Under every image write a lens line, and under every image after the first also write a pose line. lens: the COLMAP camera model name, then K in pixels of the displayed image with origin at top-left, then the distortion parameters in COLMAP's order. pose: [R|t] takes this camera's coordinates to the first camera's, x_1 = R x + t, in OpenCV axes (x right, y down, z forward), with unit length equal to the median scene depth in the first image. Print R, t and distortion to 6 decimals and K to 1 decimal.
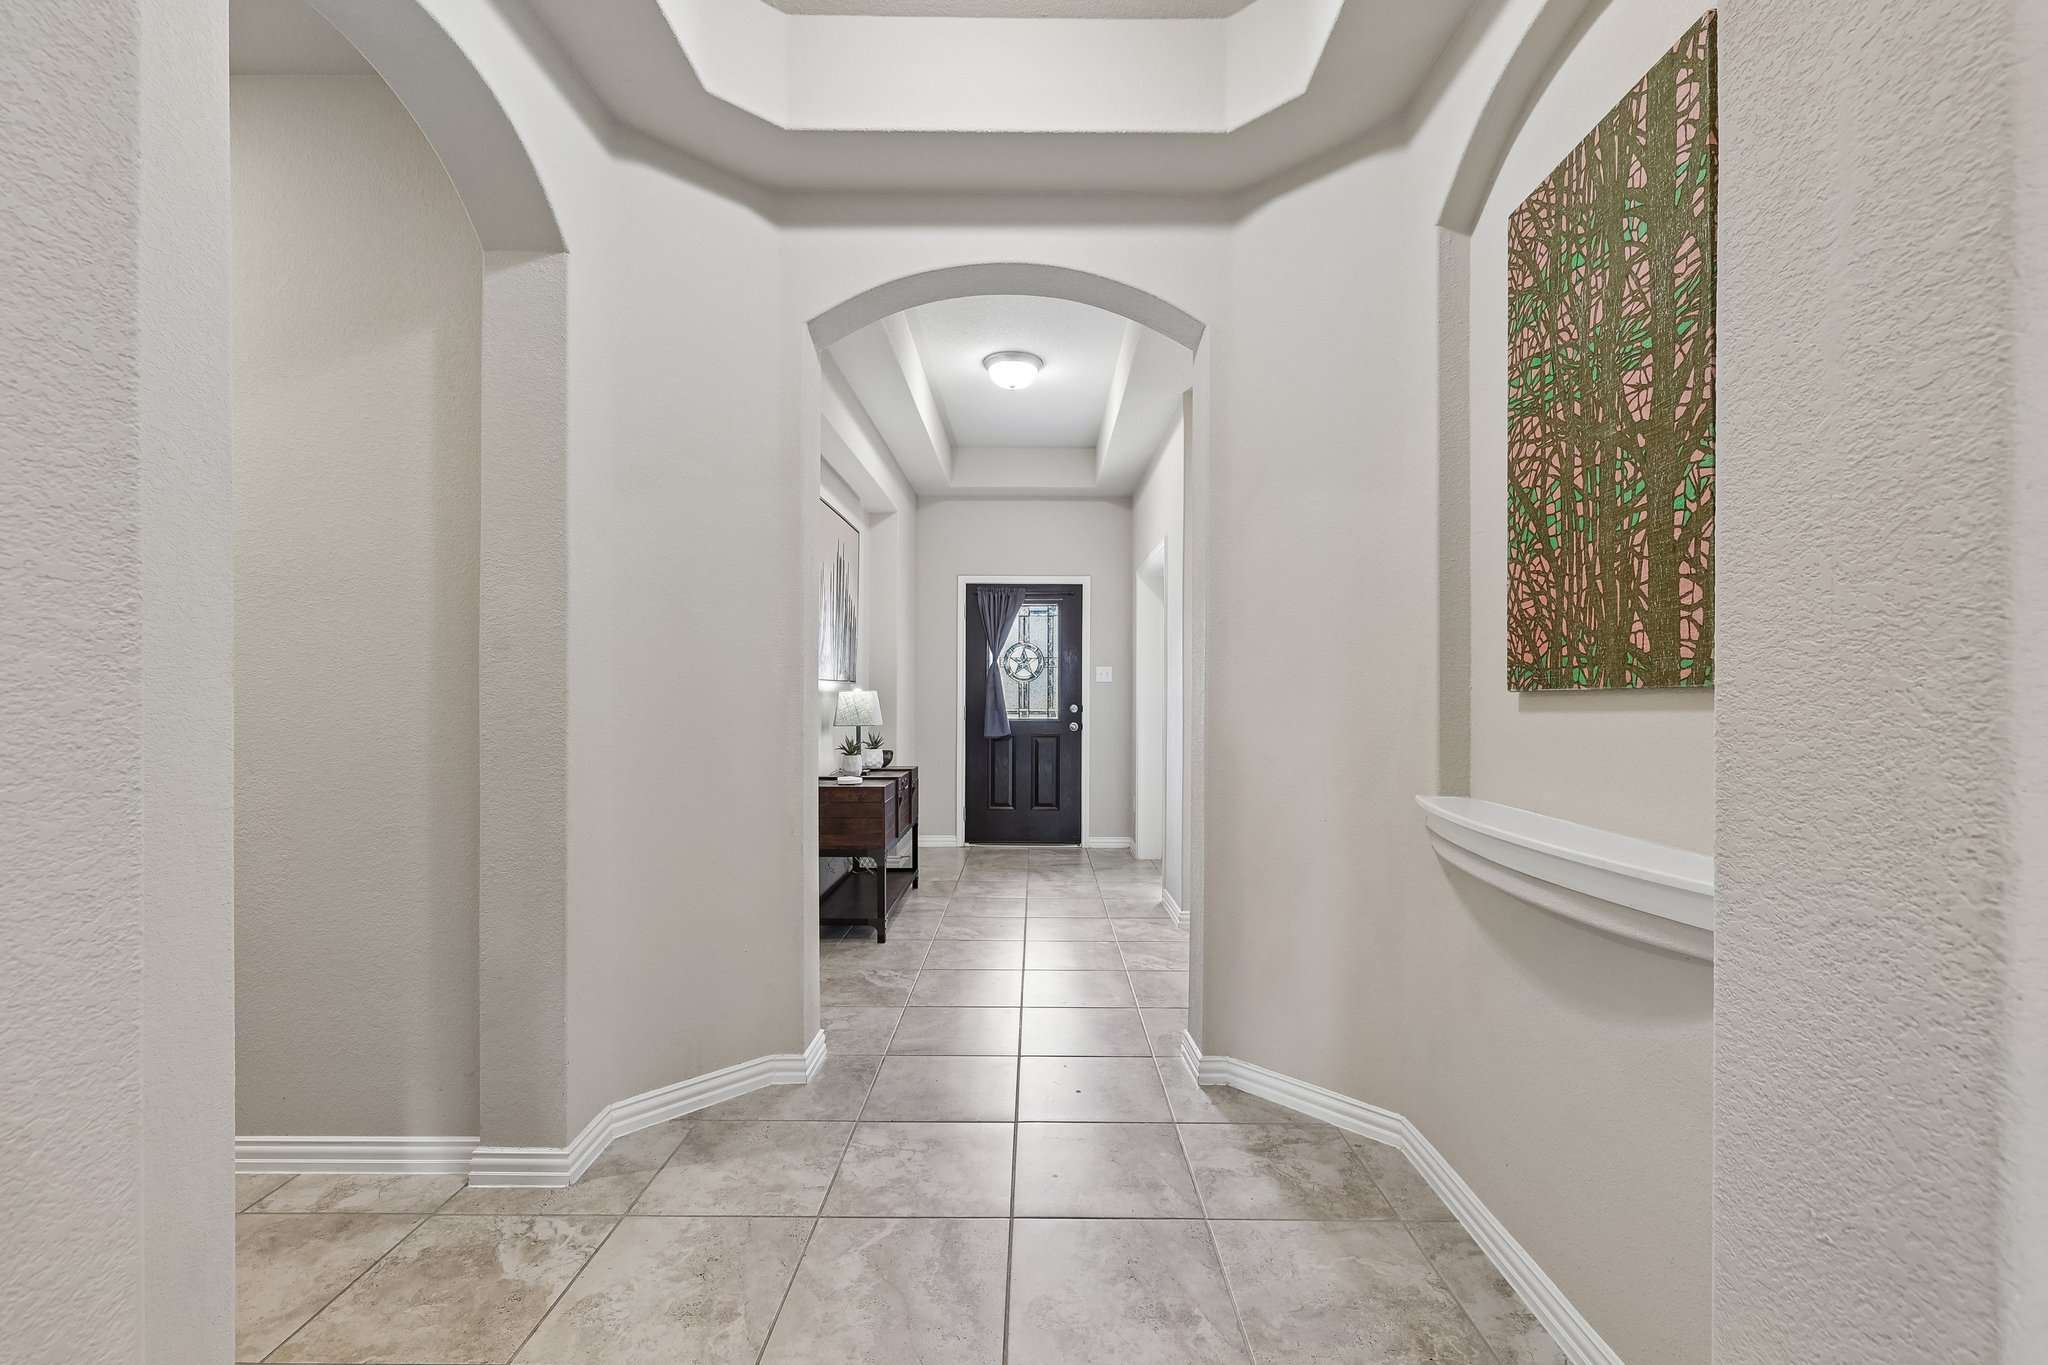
lens RADIAL K [[871.1, 0, 1035.7], [0, 871.1, 693.9], [0, 0, 1]] dist [-0.001643, 0.000936]
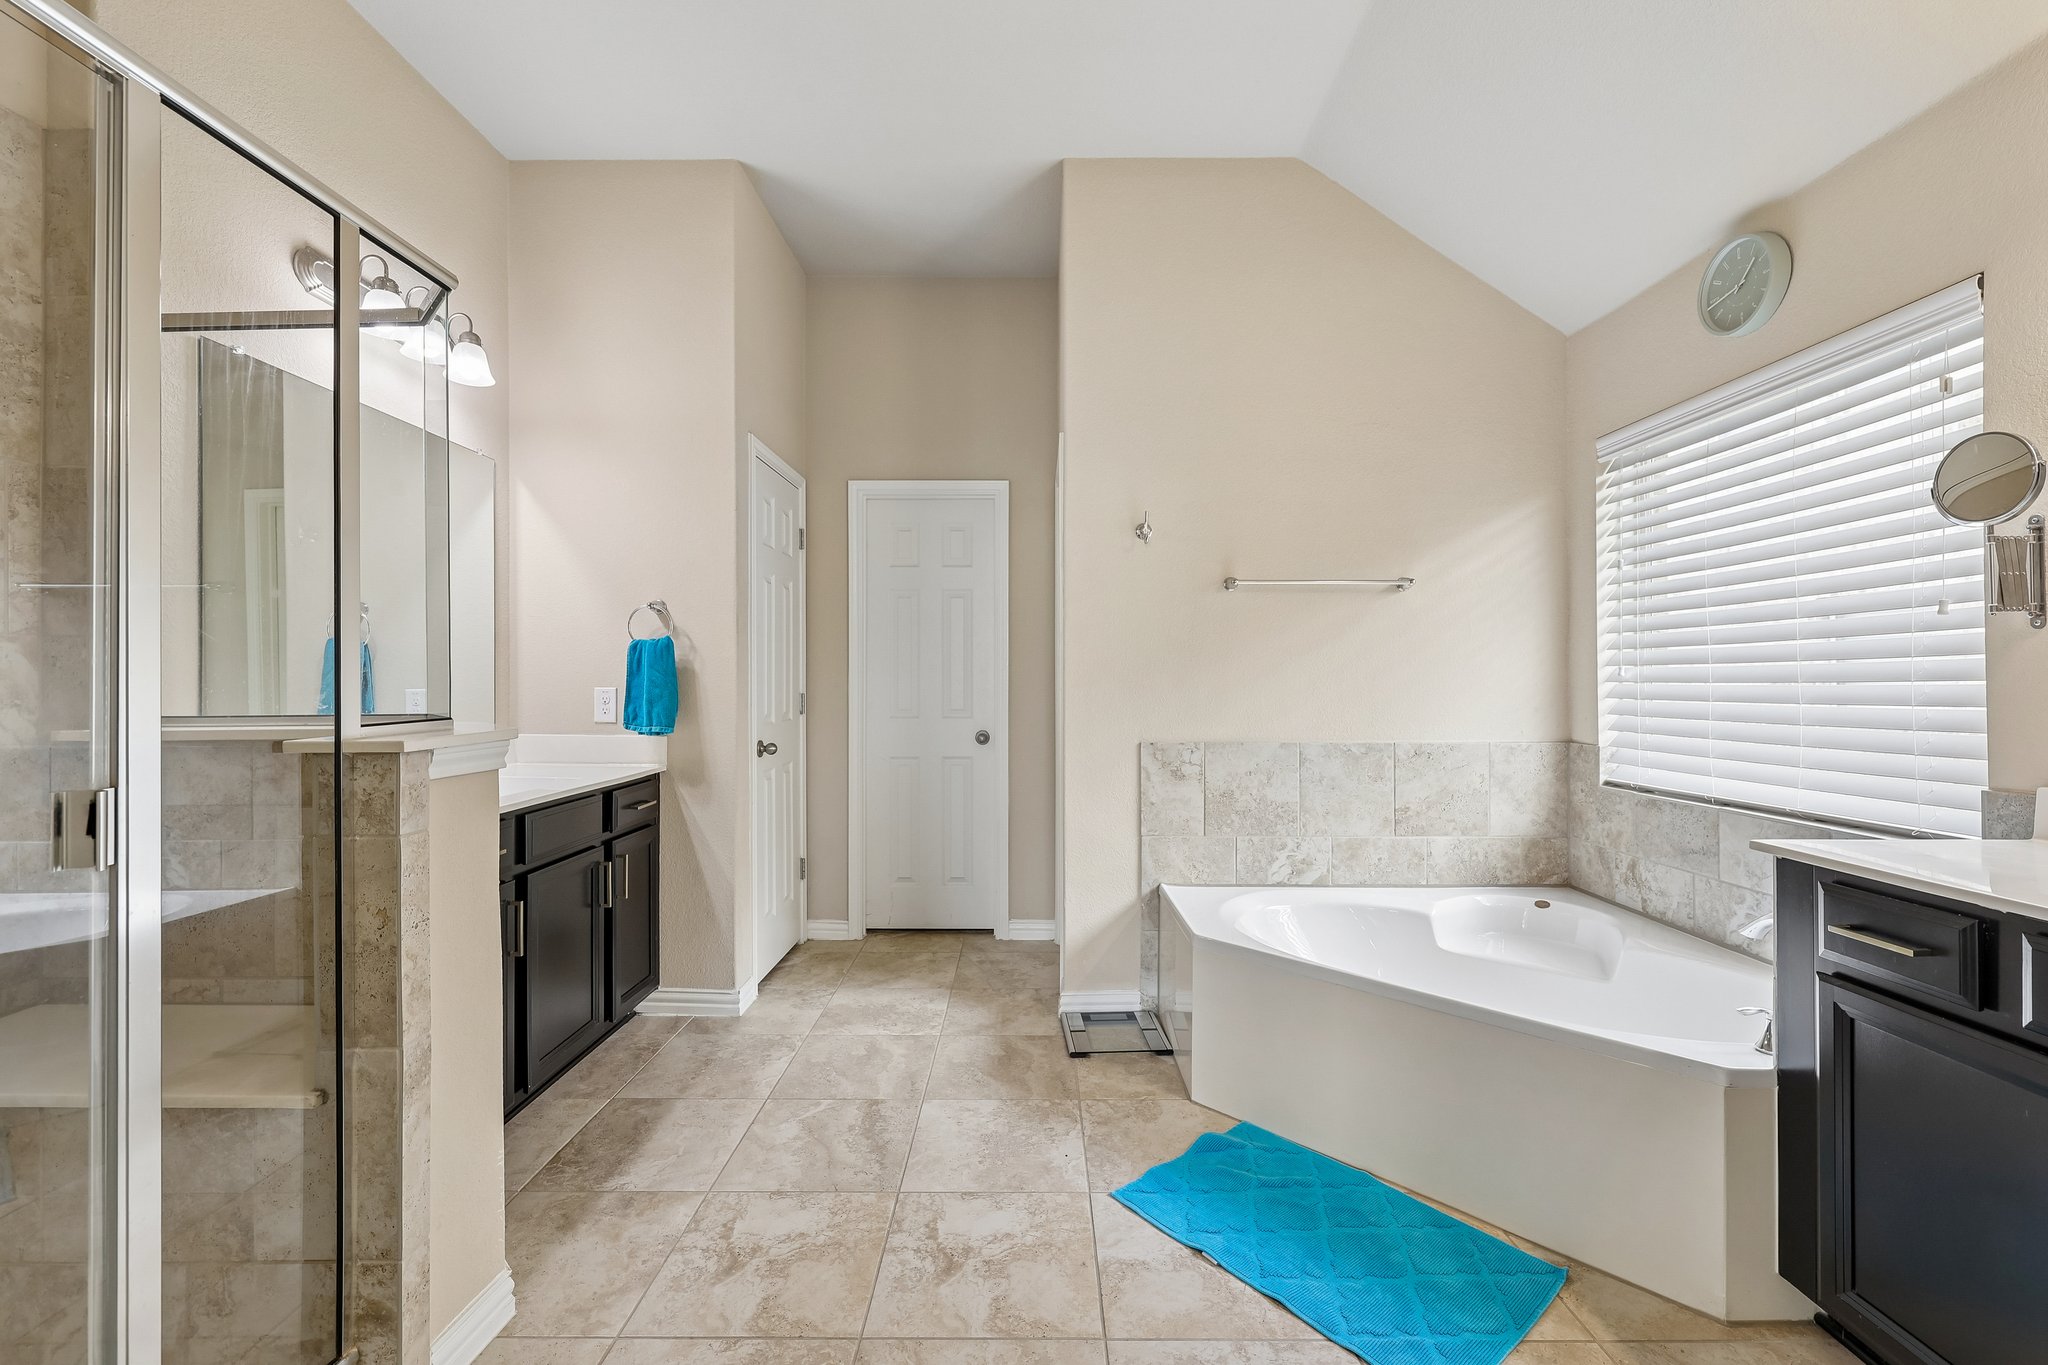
lens RADIAL K [[871.1, 0, 1014.1], [0, 871.1, 678.9], [0, 0, 1]] dist [-0.001643, 0.000936]
pose [[-0.999888, -0.003464, 0.014578, 0.066311], [-0.003500, 0.999991, -0.002434, 0.036372], [-0.014569, -0.002485, -0.999891, 3.020497]]
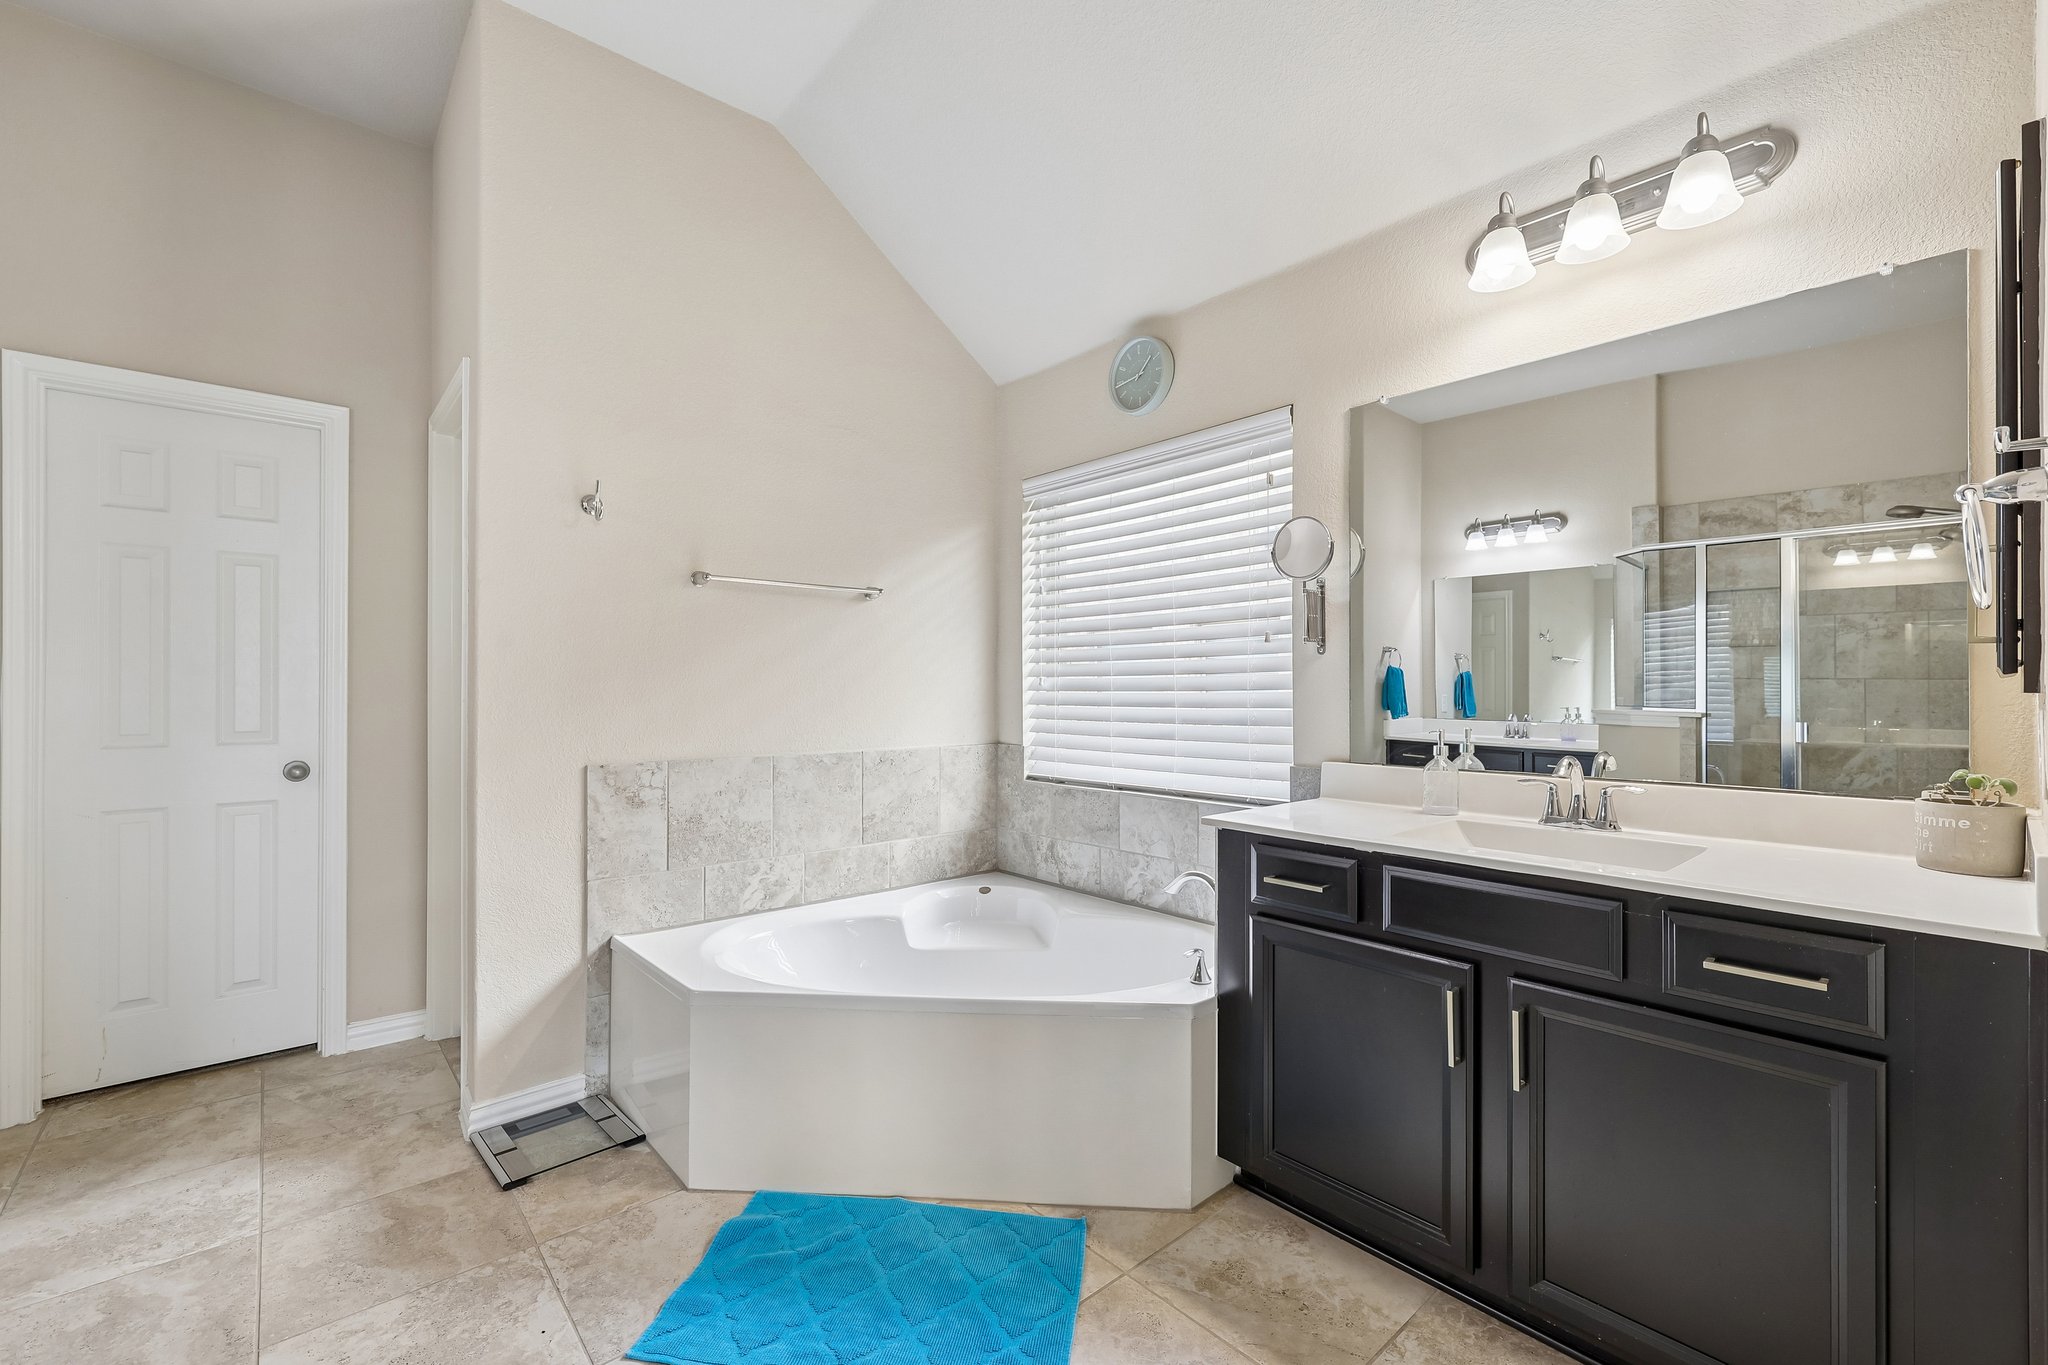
lens RADIAL K [[871.1, 0, 1030.3], [0, 871.1, 690.5], [0, 0, 1]] dist [-0.001643, 0.000936]
pose [[-0.749250, -0.003438, -0.662278, 0.228262], [-0.002933, 0.999994, -0.001874, 0.037459], [0.662281, 0.000539, -0.749255, 2.807942]]
